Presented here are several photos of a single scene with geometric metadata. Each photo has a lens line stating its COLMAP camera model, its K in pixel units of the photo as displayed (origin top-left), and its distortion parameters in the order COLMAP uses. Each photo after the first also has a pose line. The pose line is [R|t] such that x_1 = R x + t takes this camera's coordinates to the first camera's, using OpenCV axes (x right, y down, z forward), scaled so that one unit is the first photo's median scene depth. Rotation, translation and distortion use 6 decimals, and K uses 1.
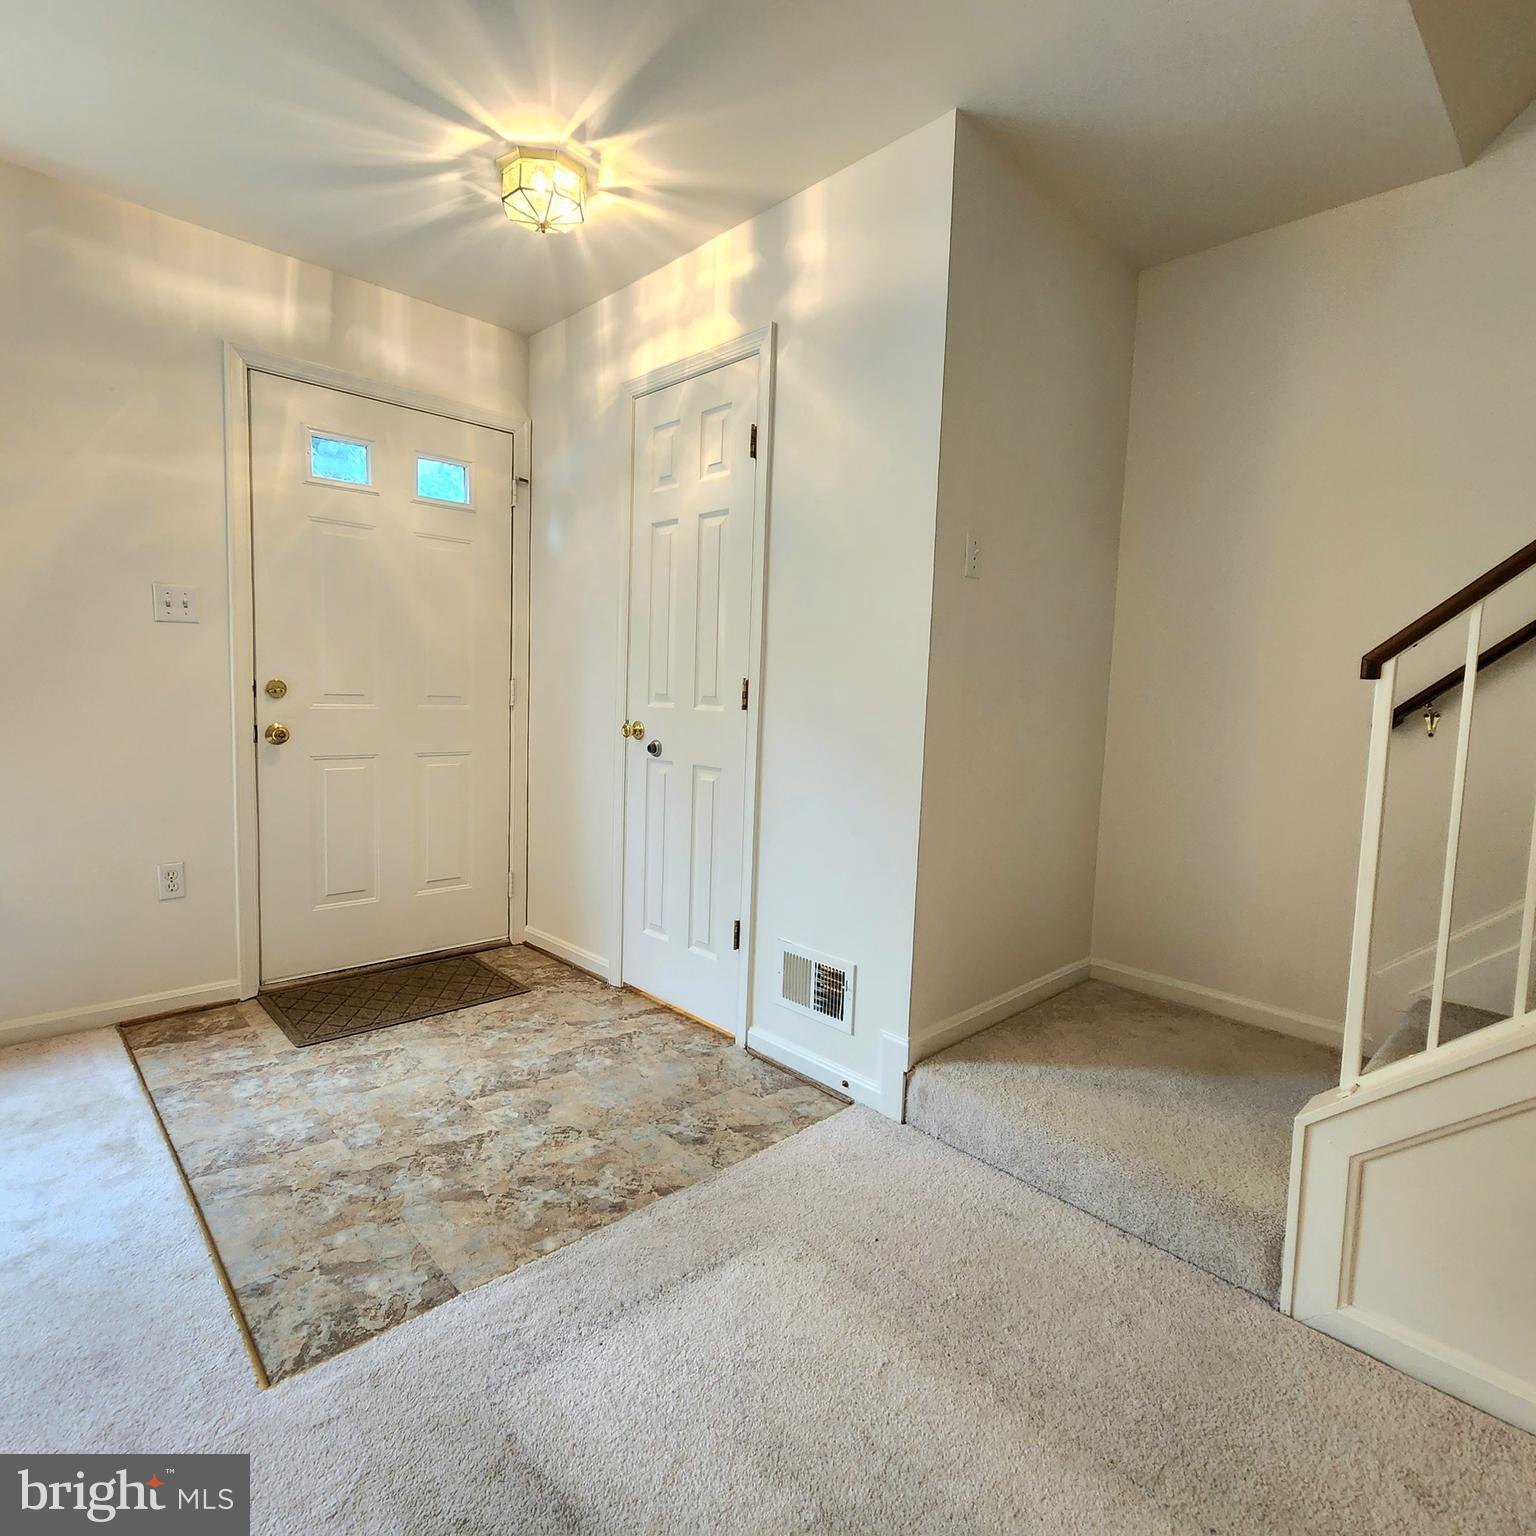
lens RADIAL K [[838.7, 0, 761.7], [0, 838.7, 763.8], [0, 0, 1]] dist [-0.002480, 0.000451]
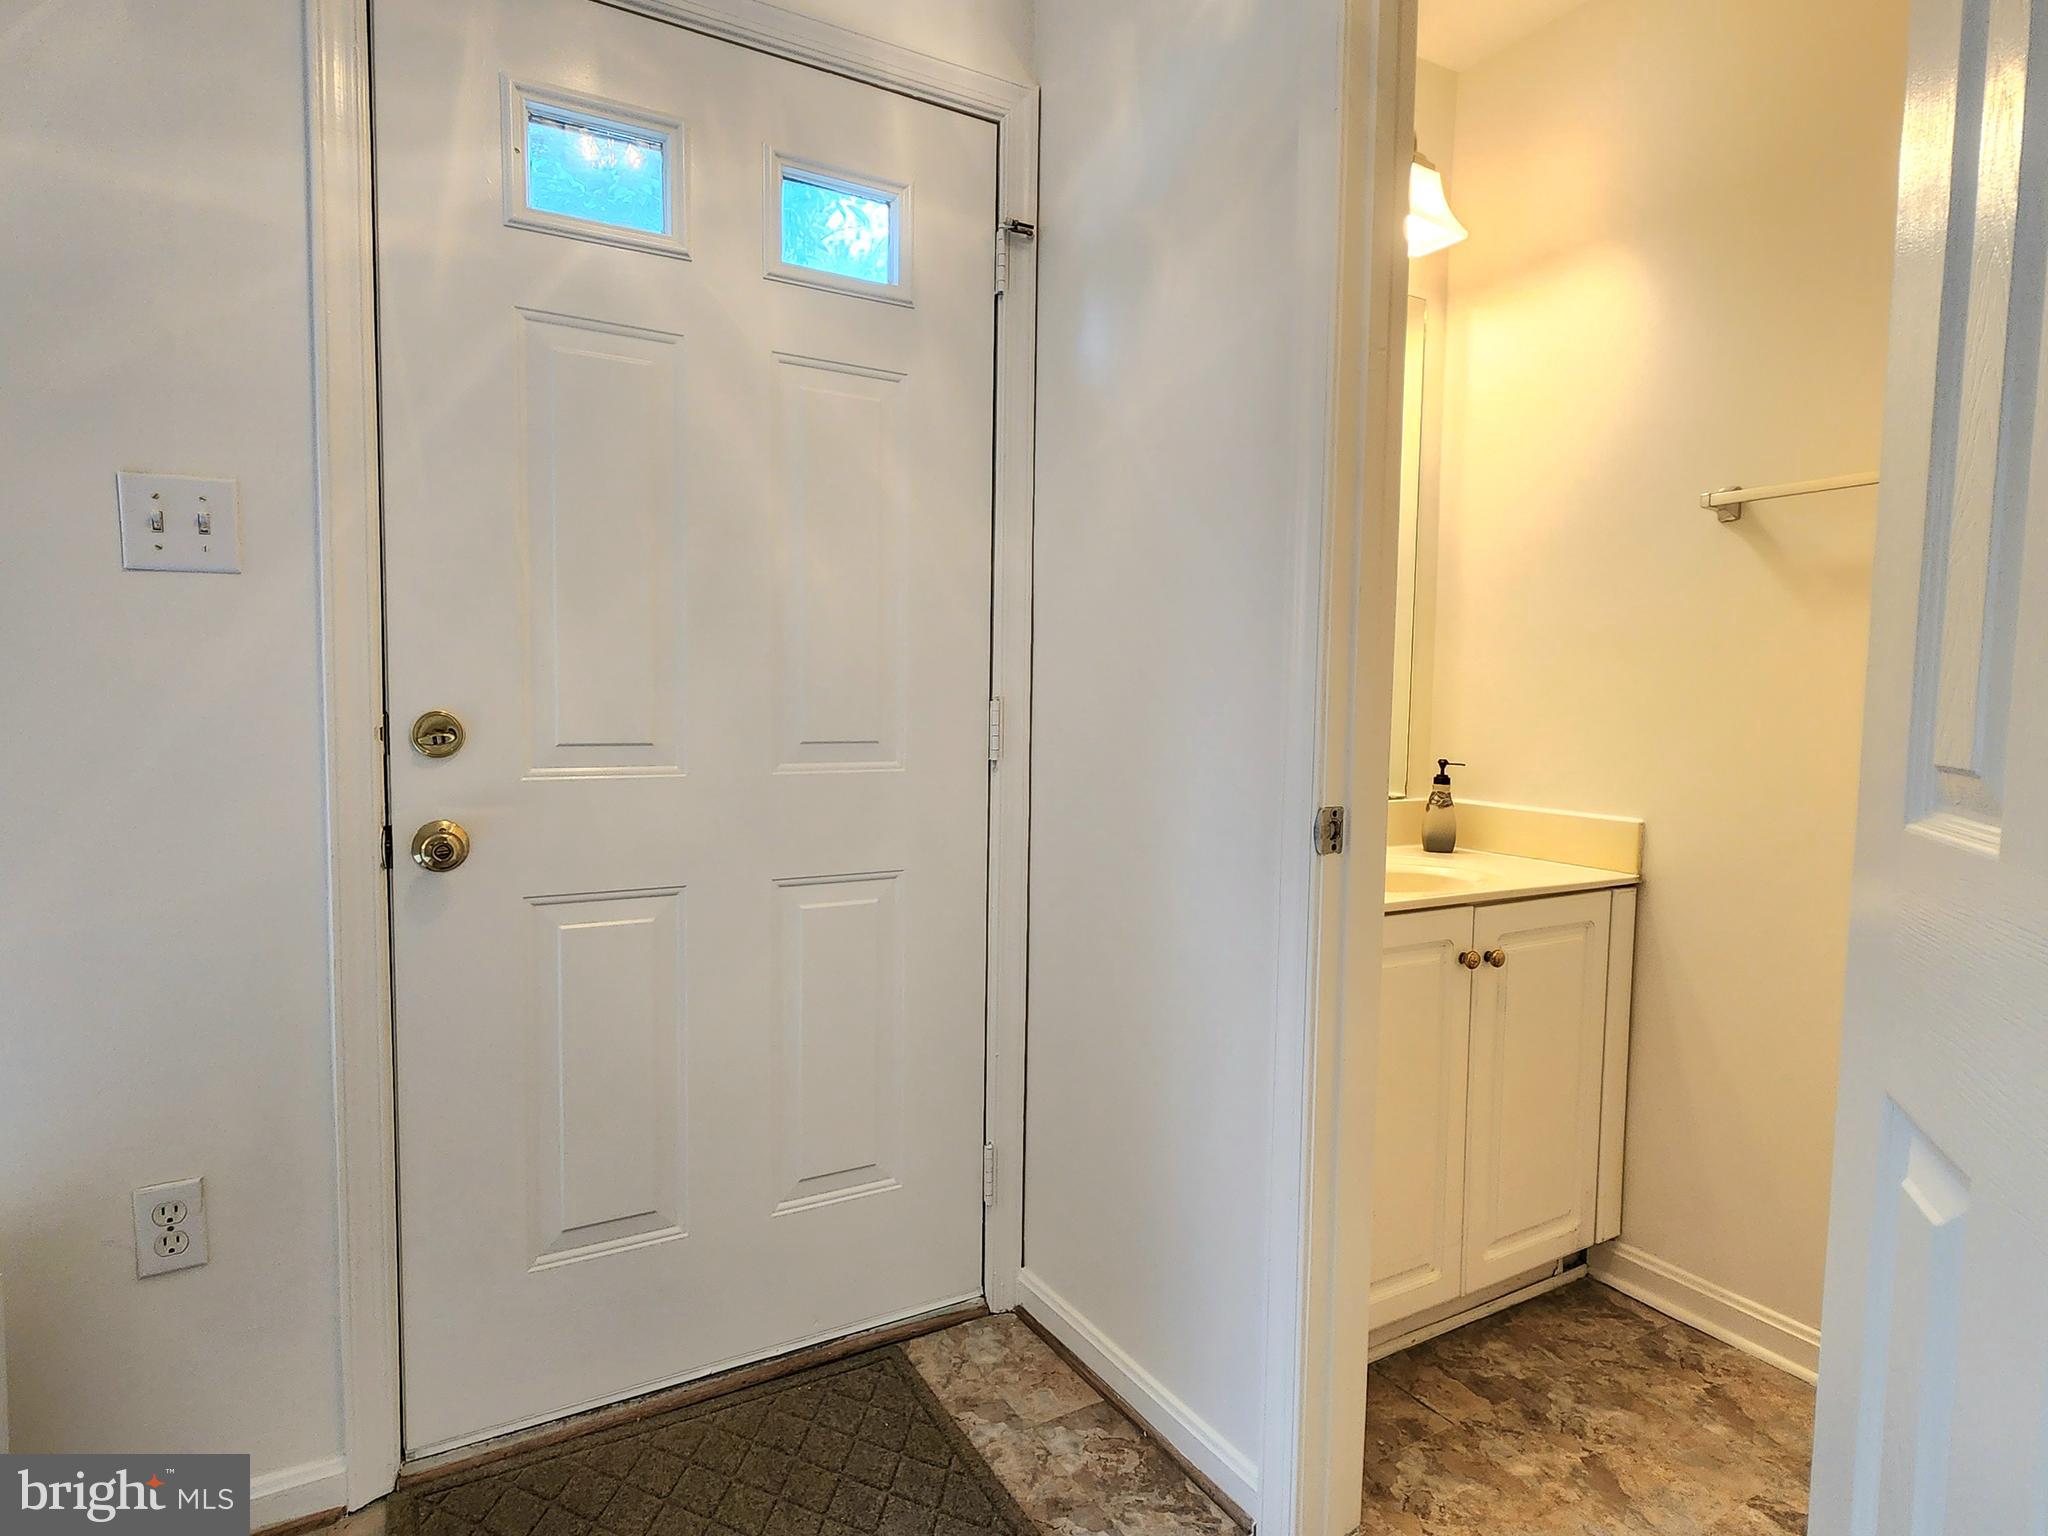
lens RADIAL K [[1125.1, 0, 1020.2], [0, 1125.1, 779.3], [0, 0, 1]] dist [-0.007159, -0.001697]
pose [[0.970352, -0.004547, -0.241652, -0.190427], [-0.002184, 0.999617, -0.027579, -0.057329], [0.241685, 0.027289, 0.969971, 0.585143]]
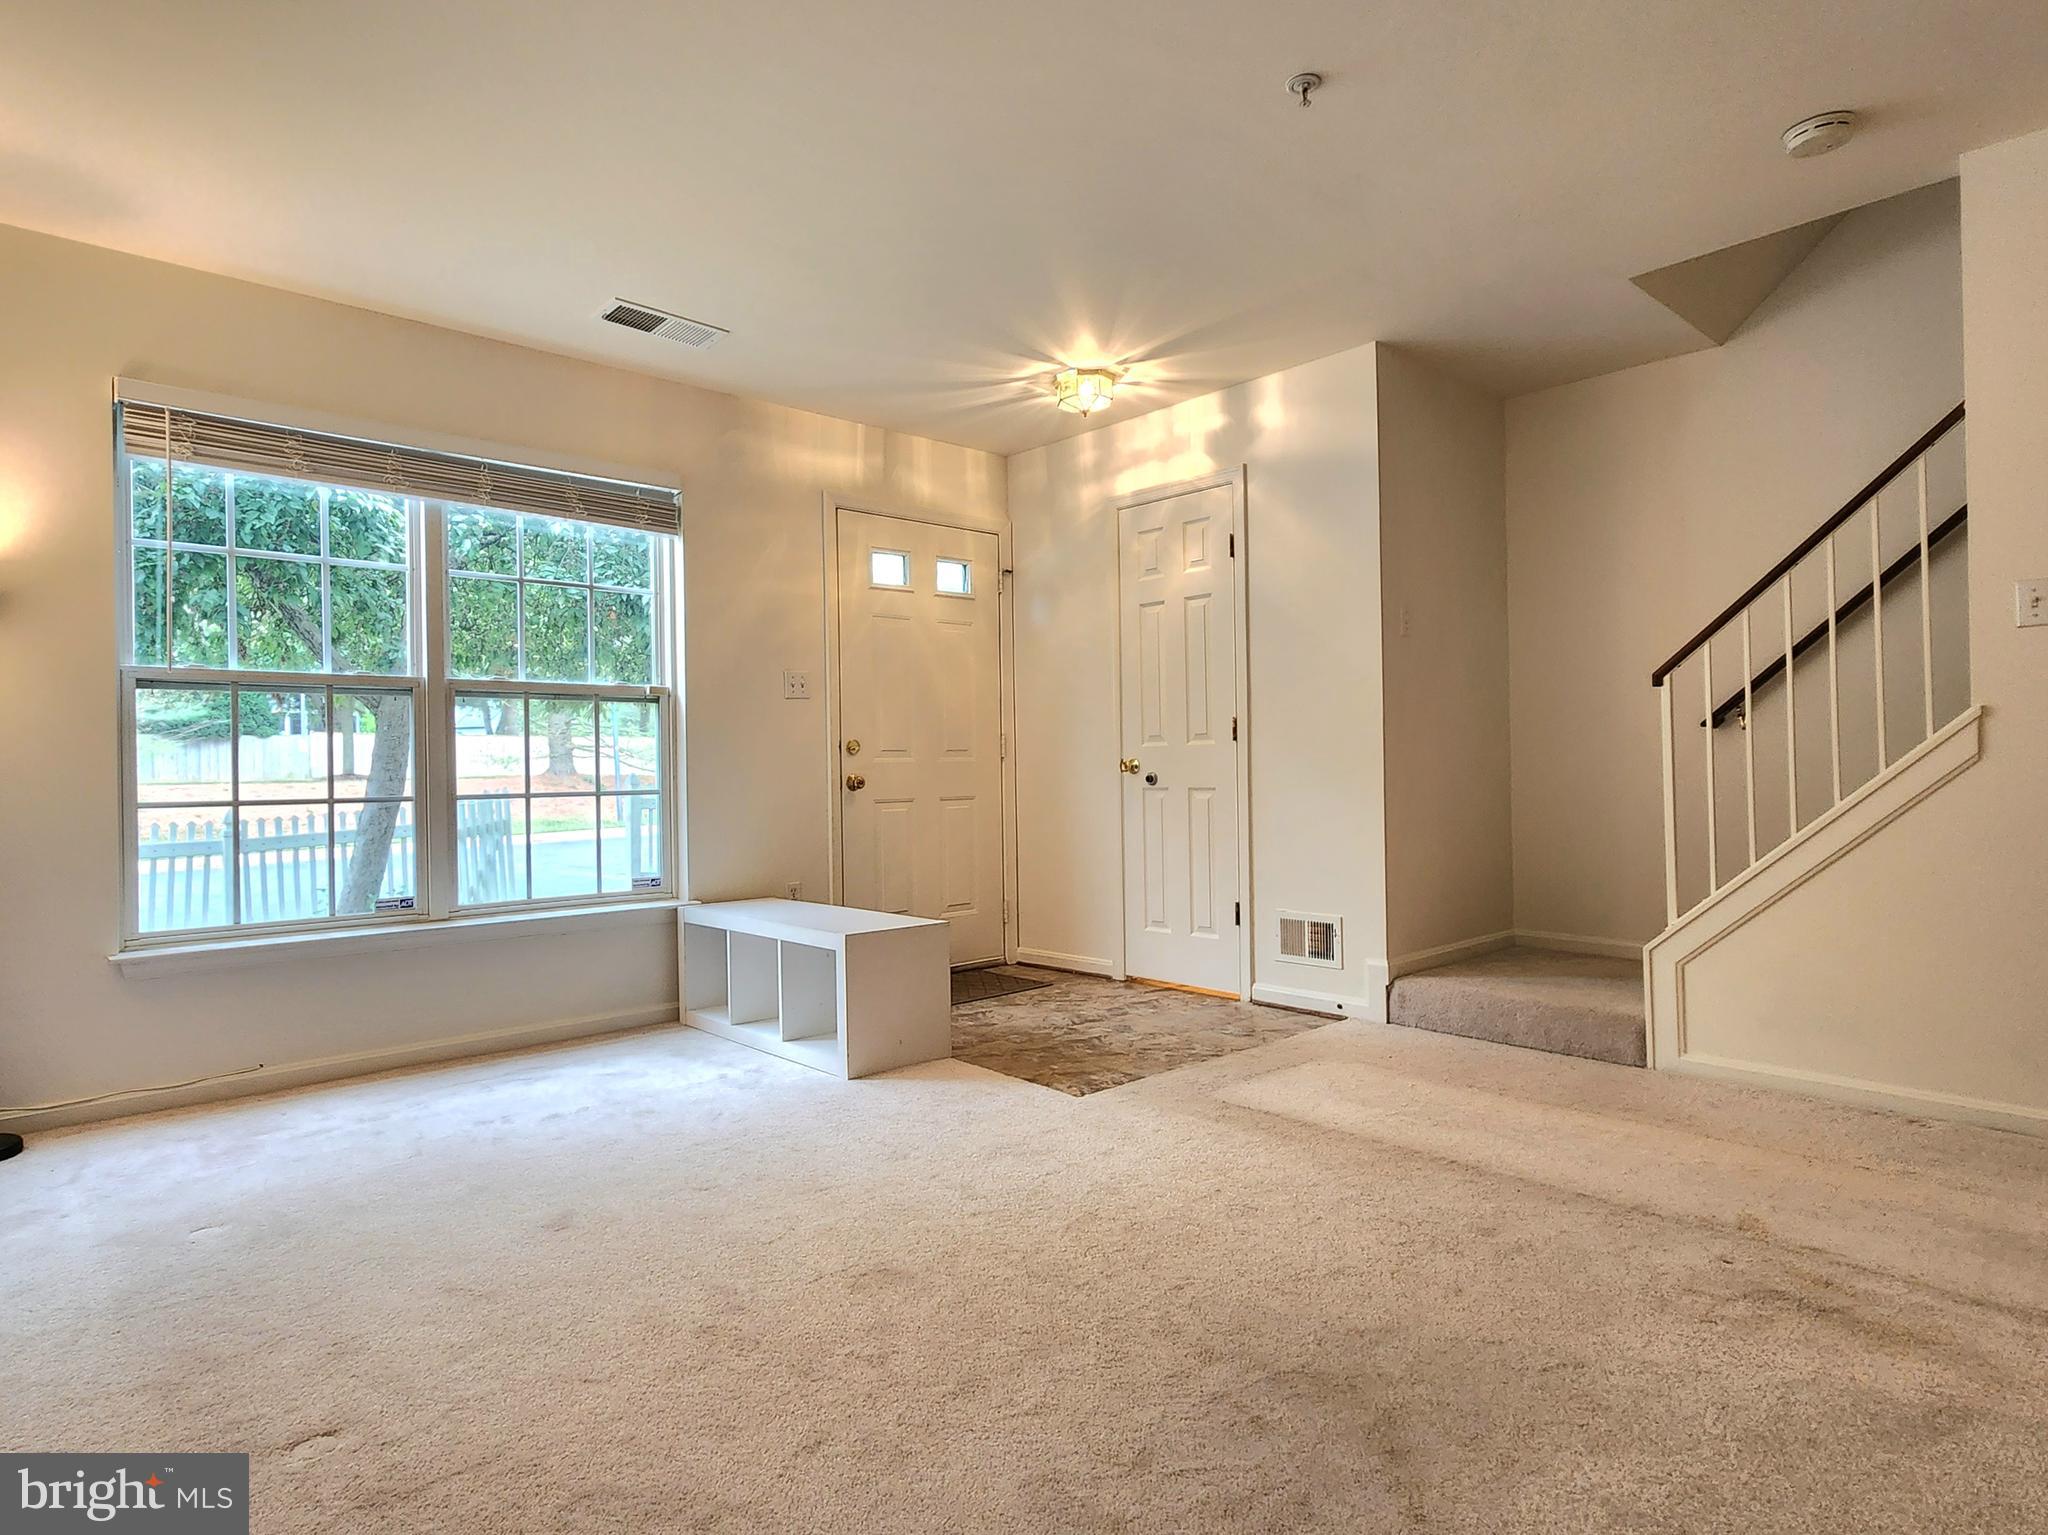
lens RADIAL K [[1091.0, 0, 1032.1], [0, 1091.0, 759.6], [0, 0, 1]] dist [0.002205, 0.001696]
pose [[0.998385, -0.050740, -0.025533, -0.284614], [0.047993, 0.993966, -0.098631, 0.115228], [0.030383, 0.097246, 0.994796, -0.697177]]
